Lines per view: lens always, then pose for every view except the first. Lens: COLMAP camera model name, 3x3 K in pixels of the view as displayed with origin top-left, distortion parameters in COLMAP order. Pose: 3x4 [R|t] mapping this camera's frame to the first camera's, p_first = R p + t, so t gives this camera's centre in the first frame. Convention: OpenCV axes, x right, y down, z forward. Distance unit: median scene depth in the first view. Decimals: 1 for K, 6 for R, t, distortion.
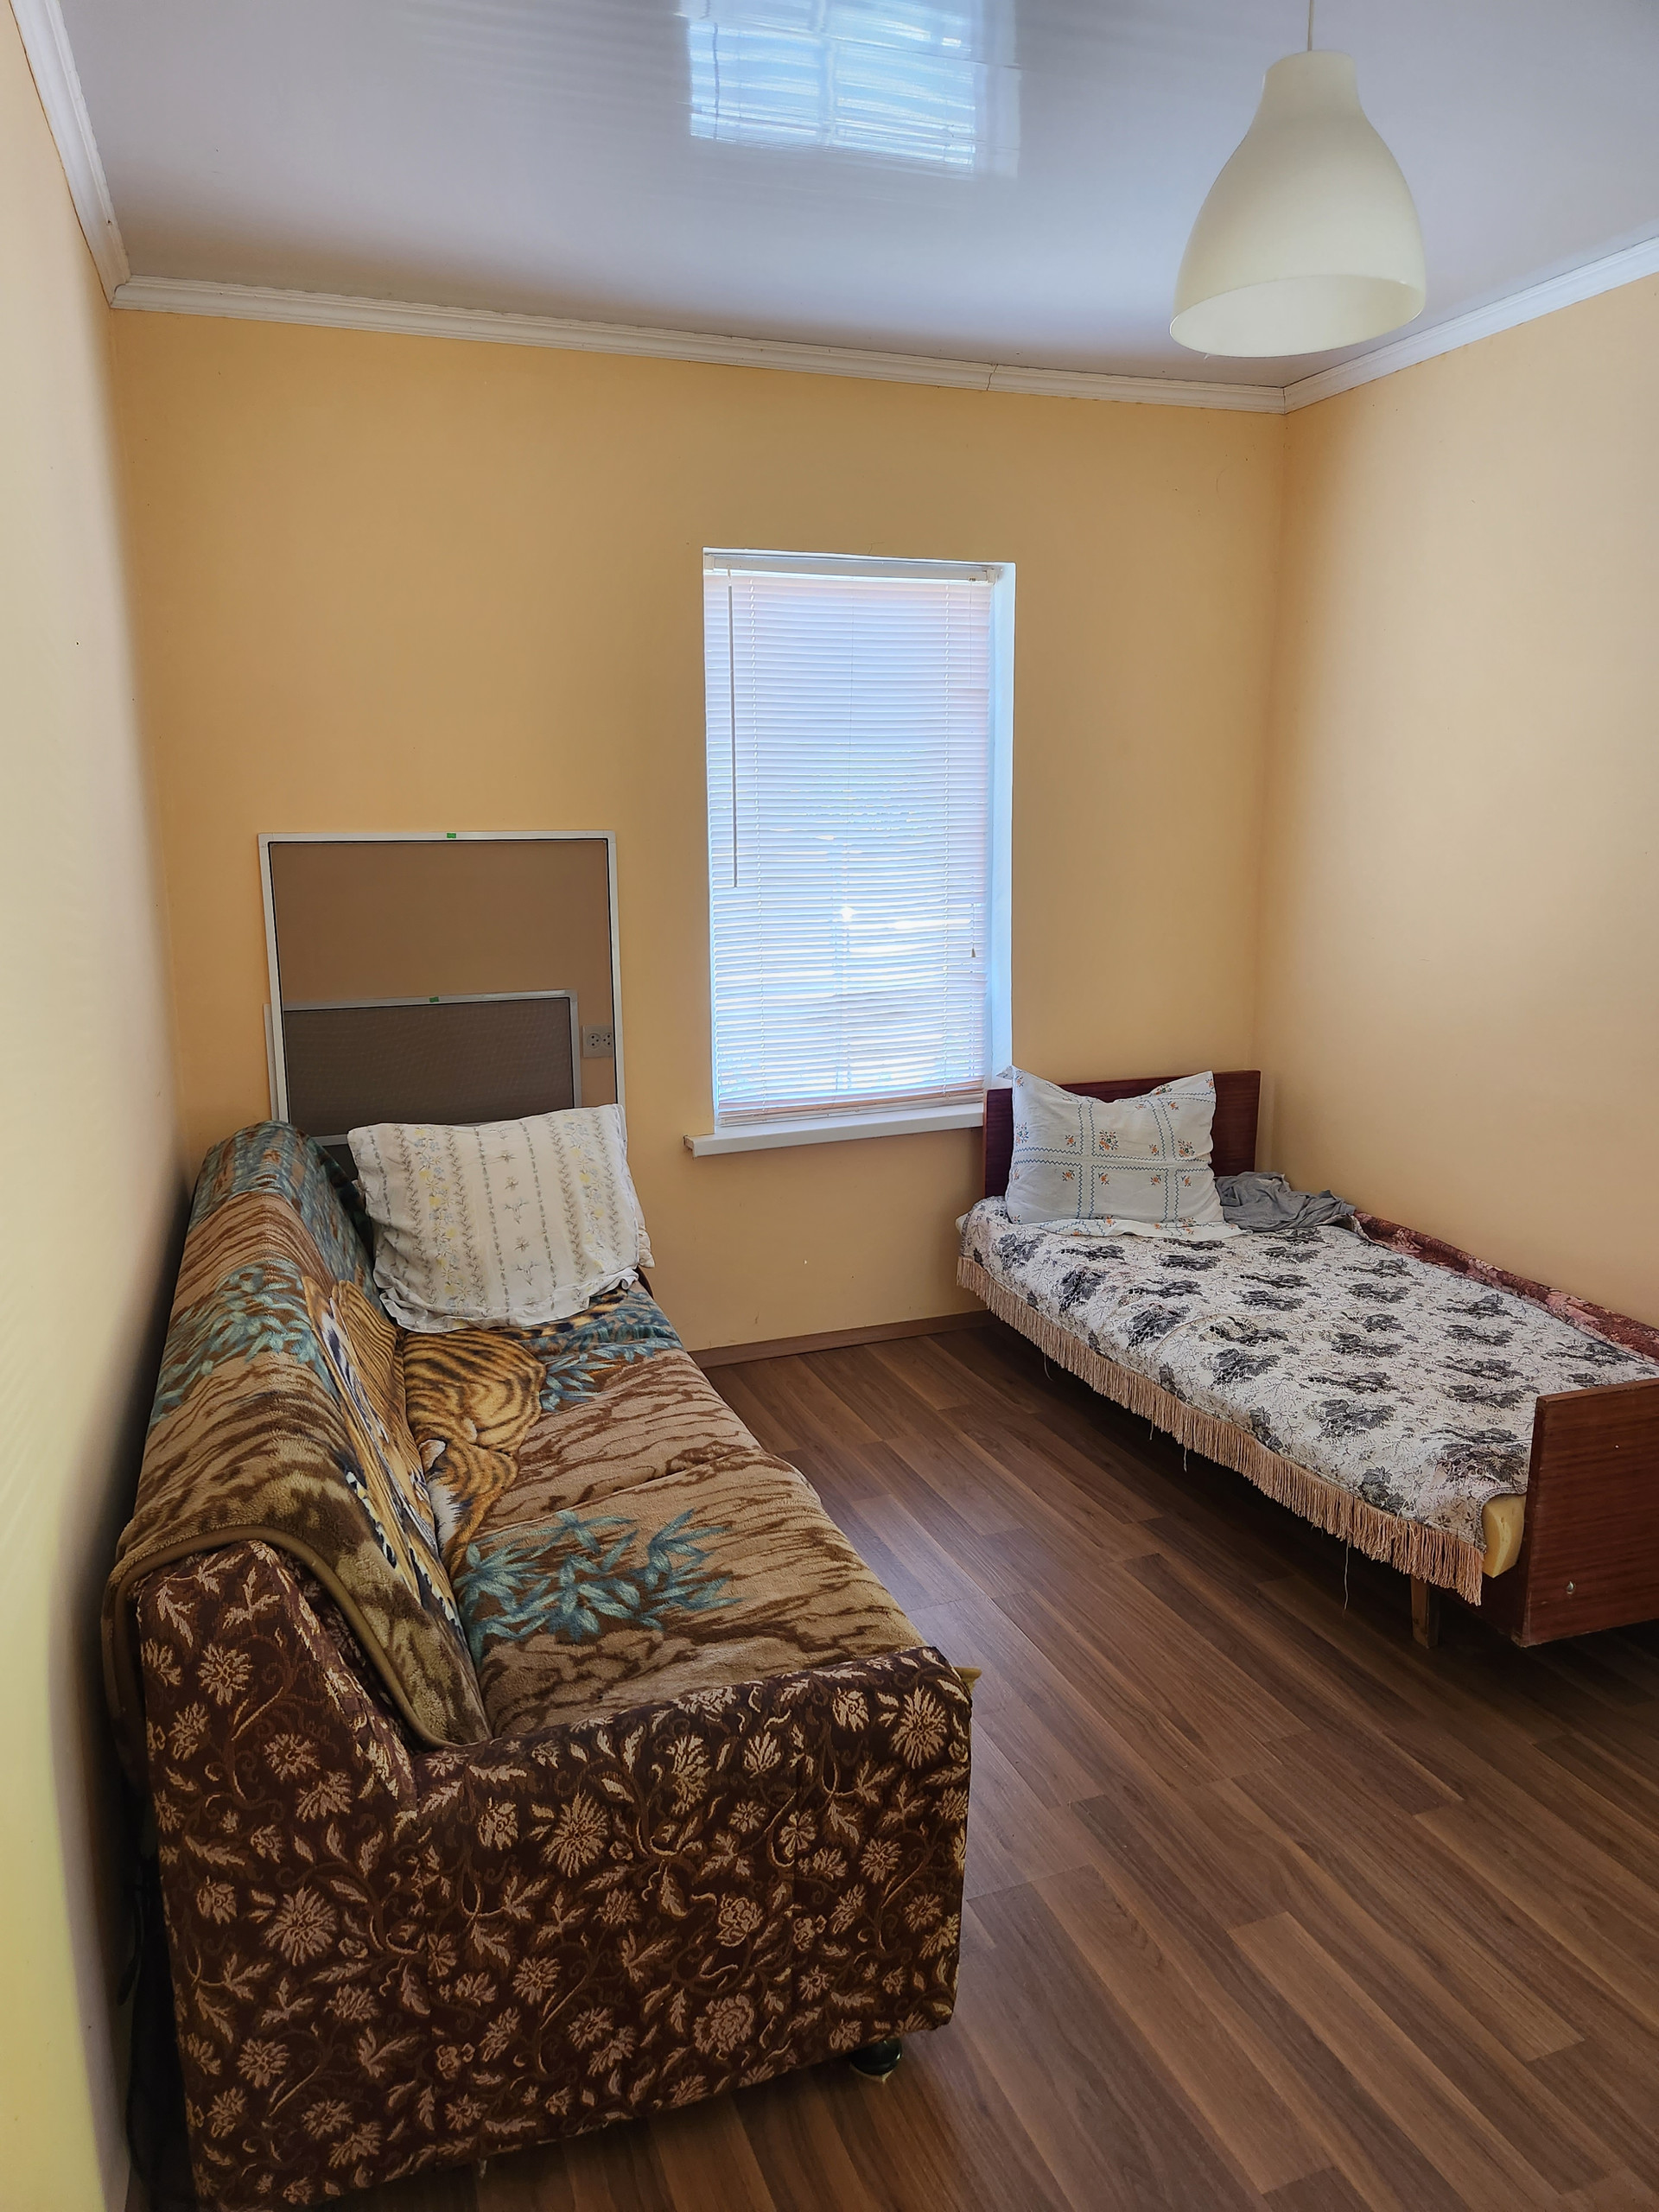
lens RADIAL K [[1494.0, 0, 824.0], [0, 1494.0, 1106.6], [0, 0, 1]] dist [0.075120, -0.063264]
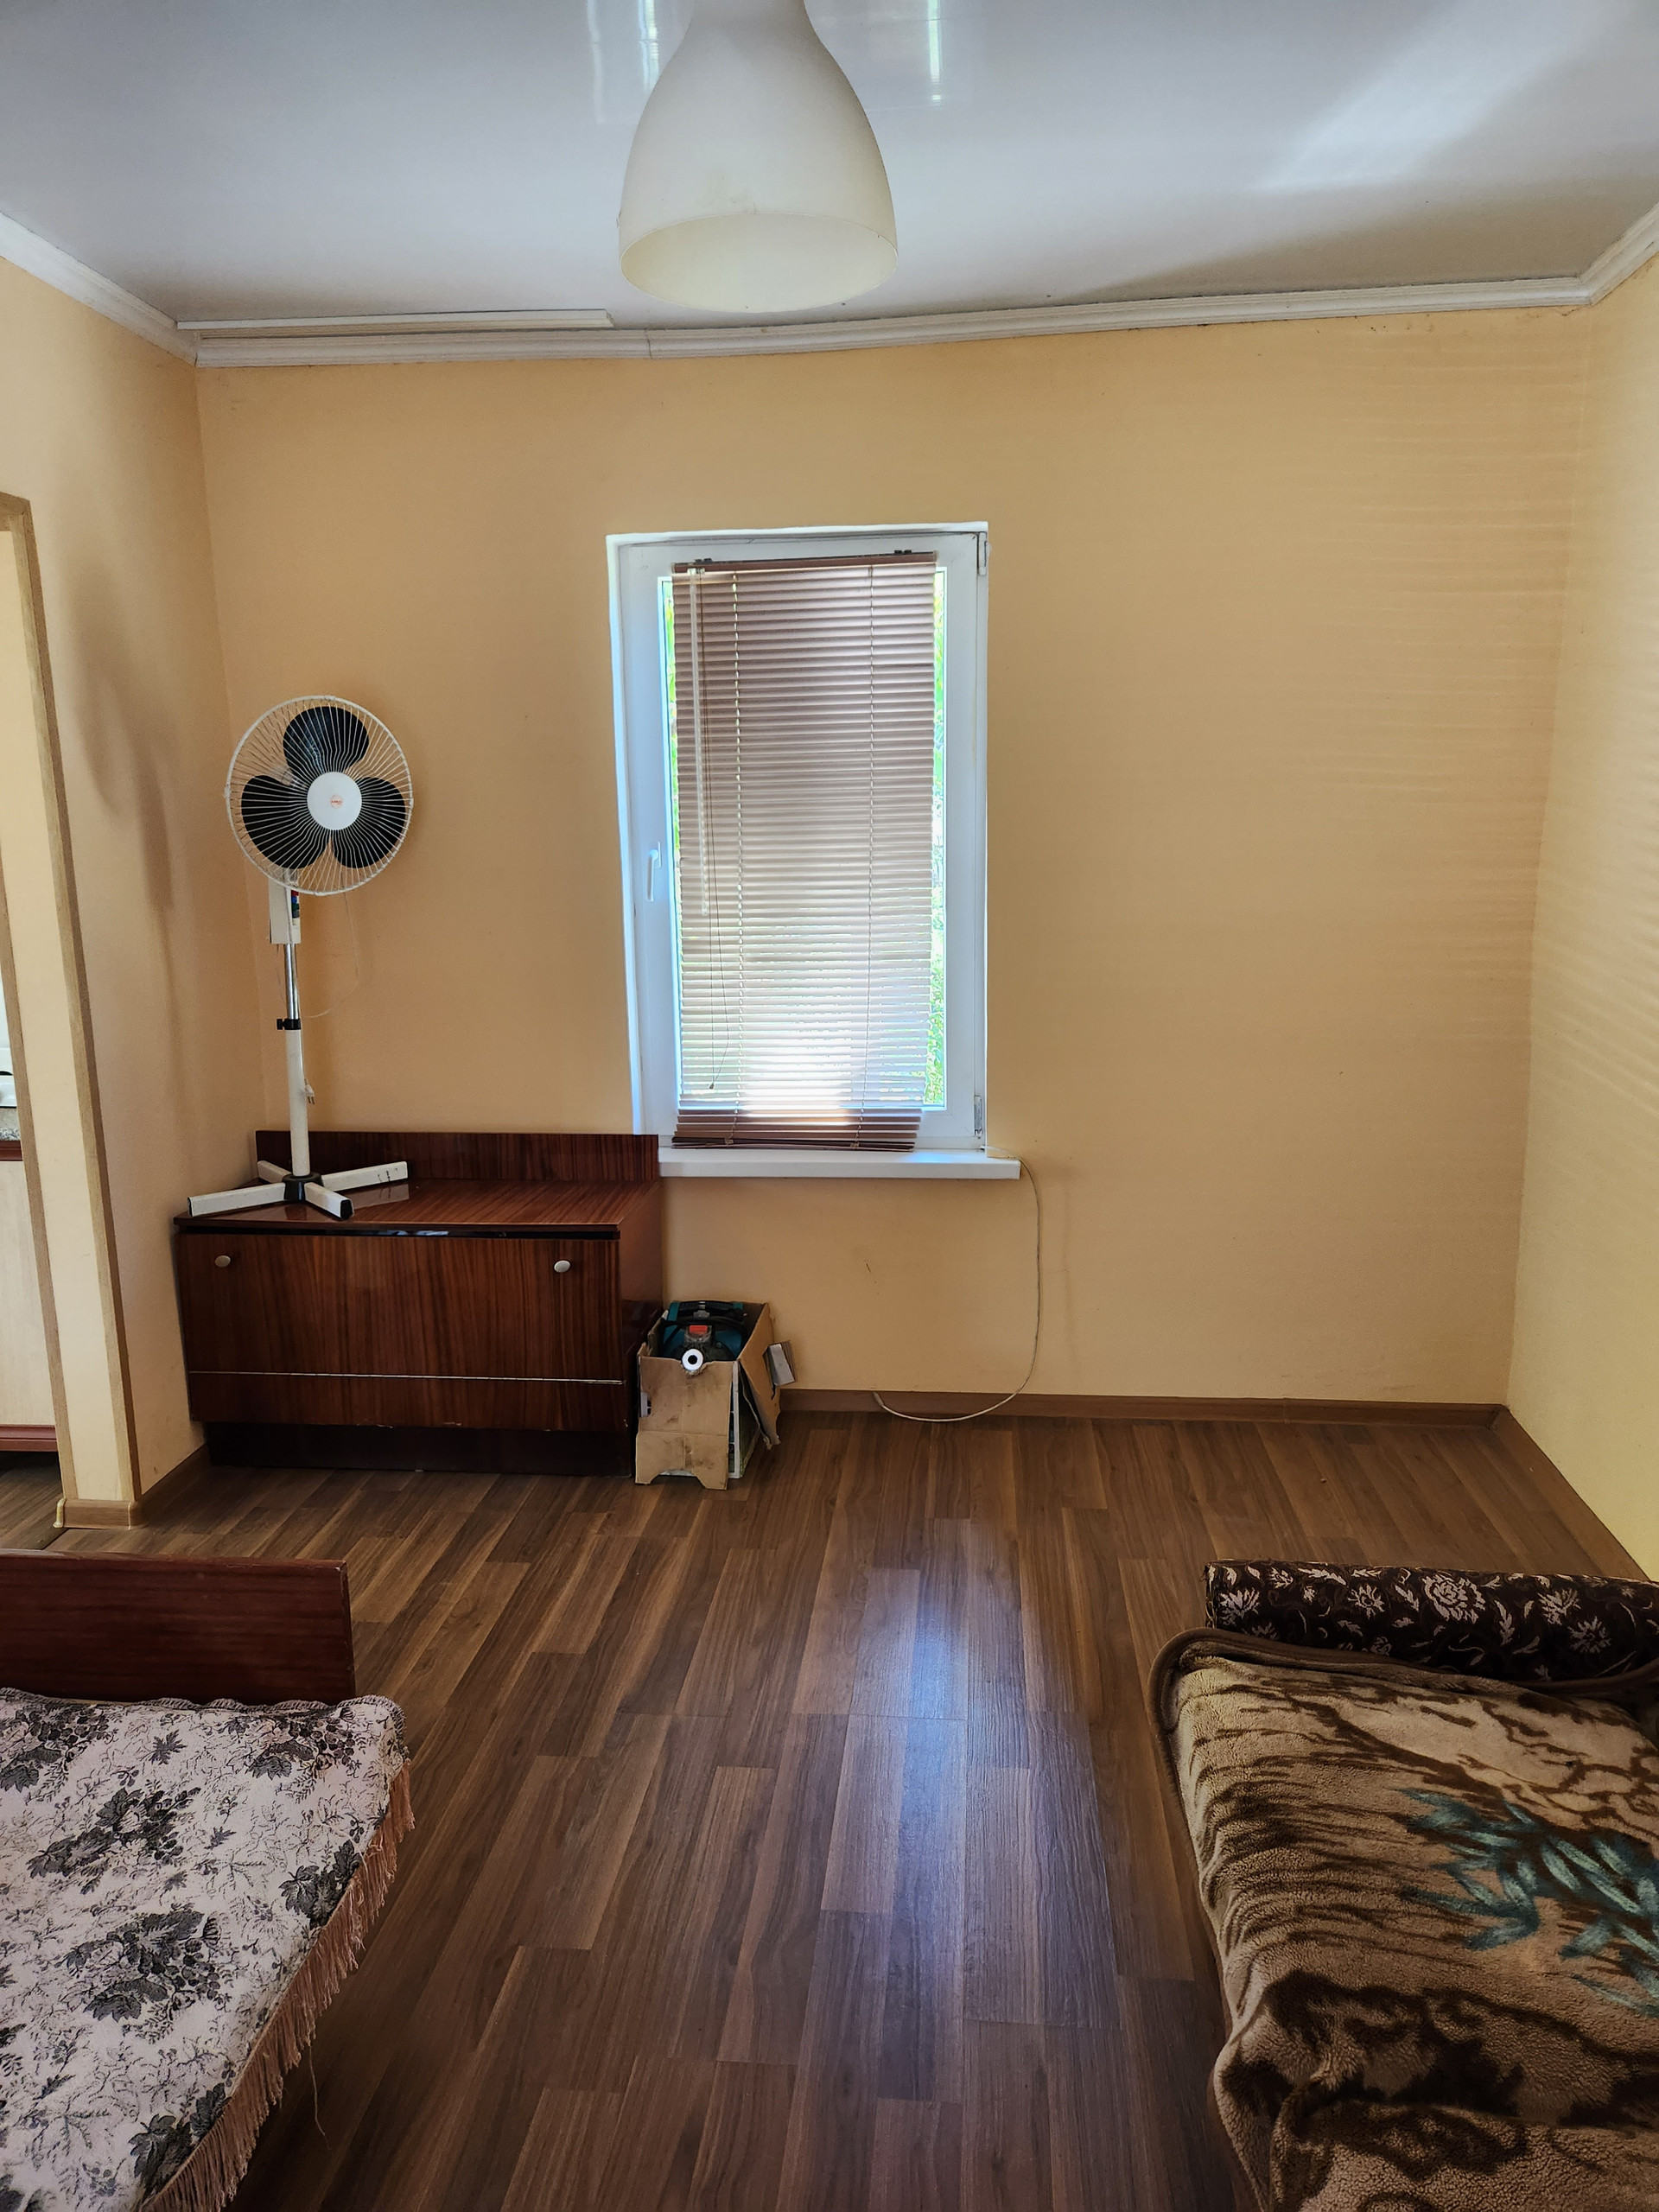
lens RADIAL K [[1494.0, 0, 822.6], [0, 1494.0, 1112.8], [0, 0, 1]] dist [0.075120, -0.063264]
pose [[-0.888065, -0.062686, 0.455423, -0.124069], [0.118943, 0.925596, 0.359338, -0.322674], [-0.444064, 0.373285, -0.814534, 1.595199]]
